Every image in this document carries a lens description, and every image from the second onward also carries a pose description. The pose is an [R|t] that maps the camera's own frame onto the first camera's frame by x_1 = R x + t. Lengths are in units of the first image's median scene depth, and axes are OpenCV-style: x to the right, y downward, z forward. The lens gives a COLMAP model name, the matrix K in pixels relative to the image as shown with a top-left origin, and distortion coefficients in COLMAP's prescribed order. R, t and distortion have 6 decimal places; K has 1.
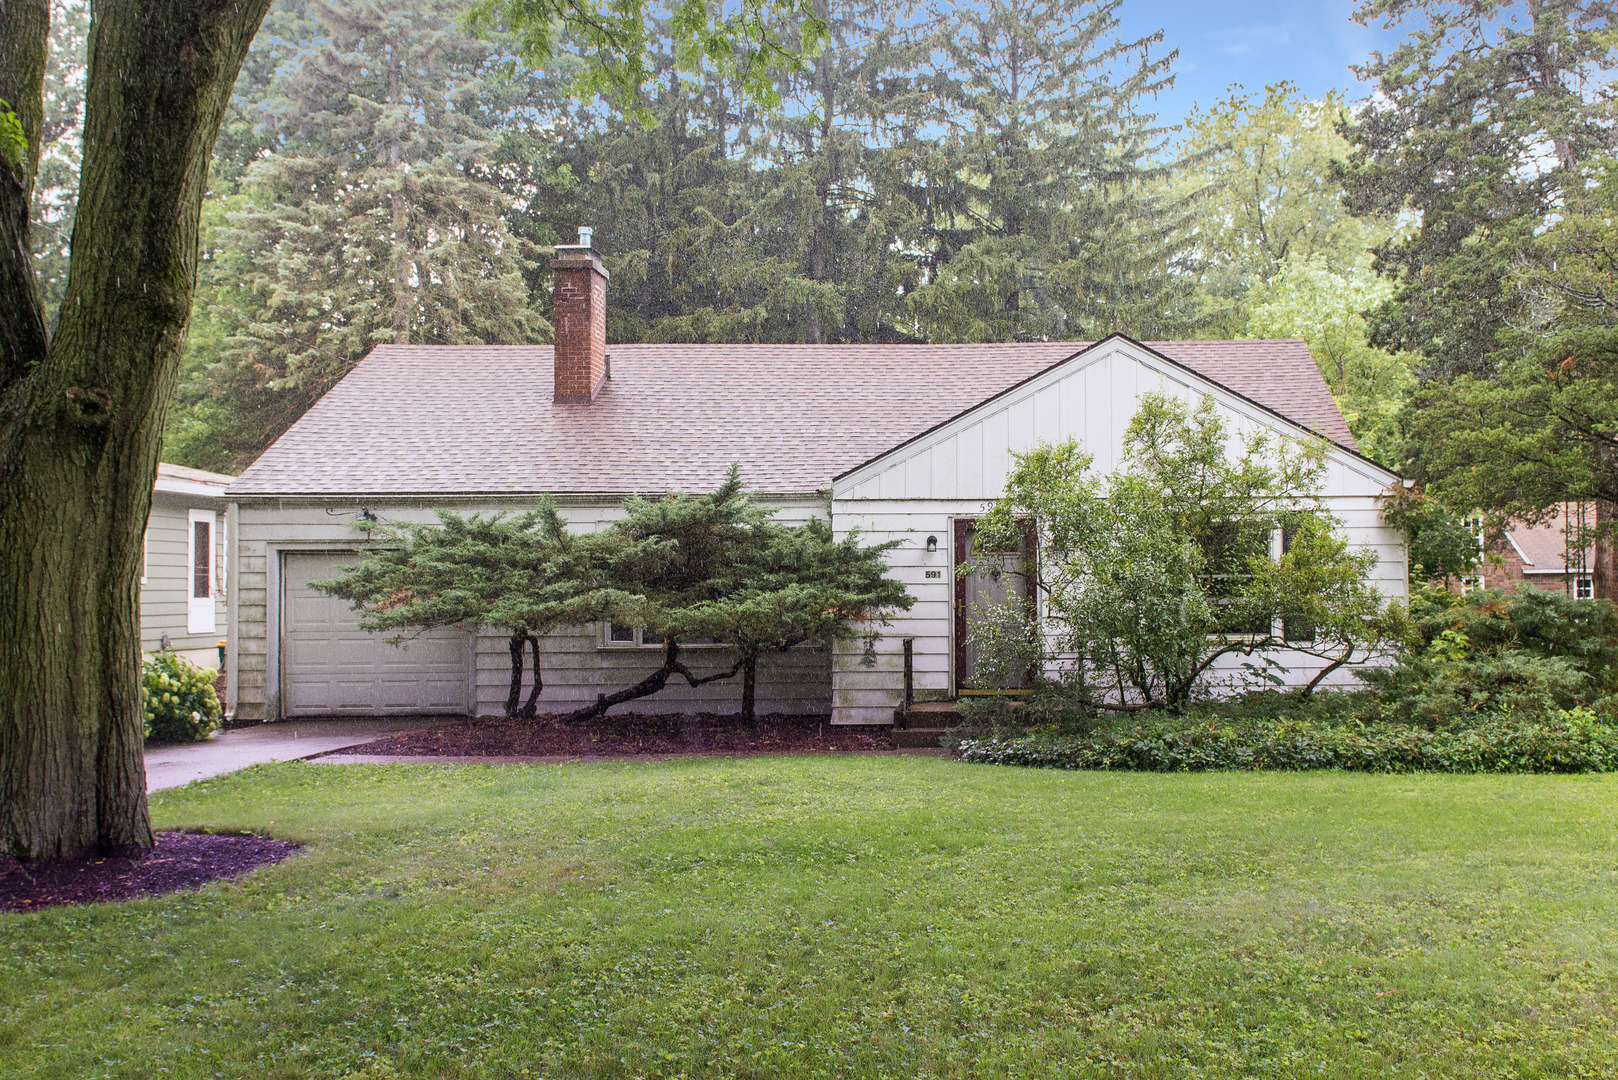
lens RADIAL K [[775.3, 0, 809.0], [0, 775.3, 540.0], [0, 0, 1]] dist [0.001059, 0.000064]
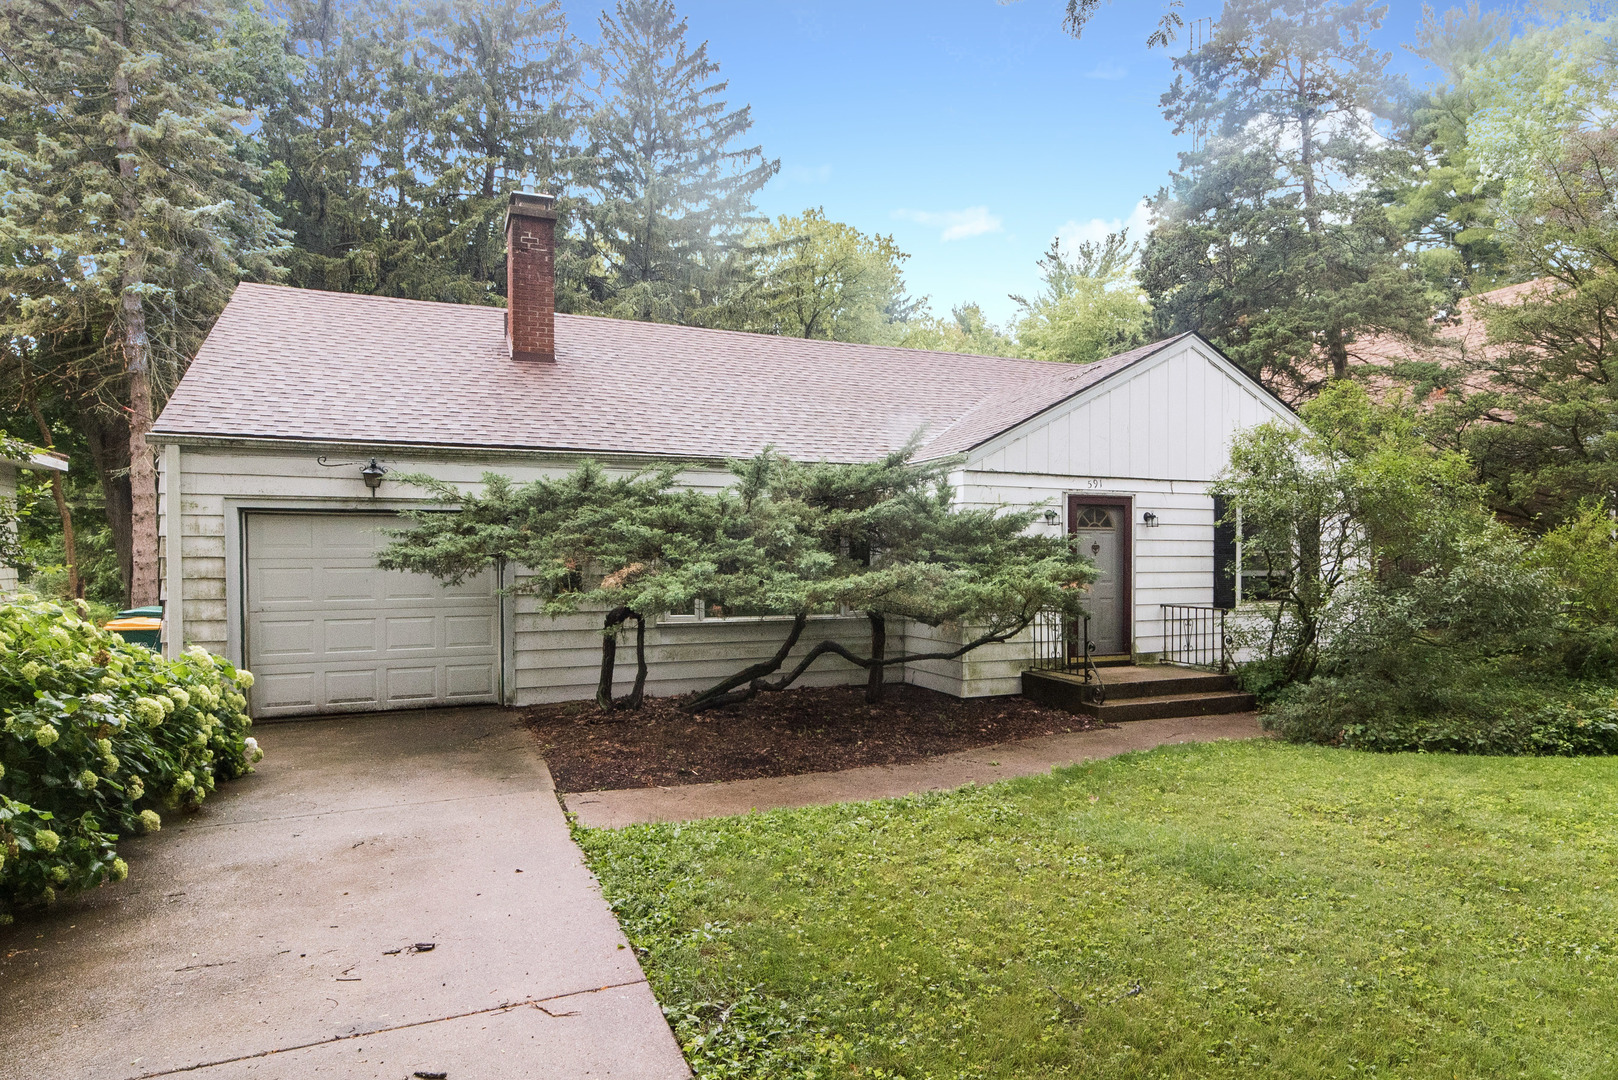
lens RADIAL K [[643.9, 0, 789.8], [0, 643.9, 542.5], [0, 0, 1]] dist [-0.017470, 0.007337]
pose [[0.958642, 0.011076, 0.284398, -0.341055], [-0.022828, 0.999015, 0.038042, 0.010693], [-0.283696, -0.042961, 0.957951, 0.230256]]
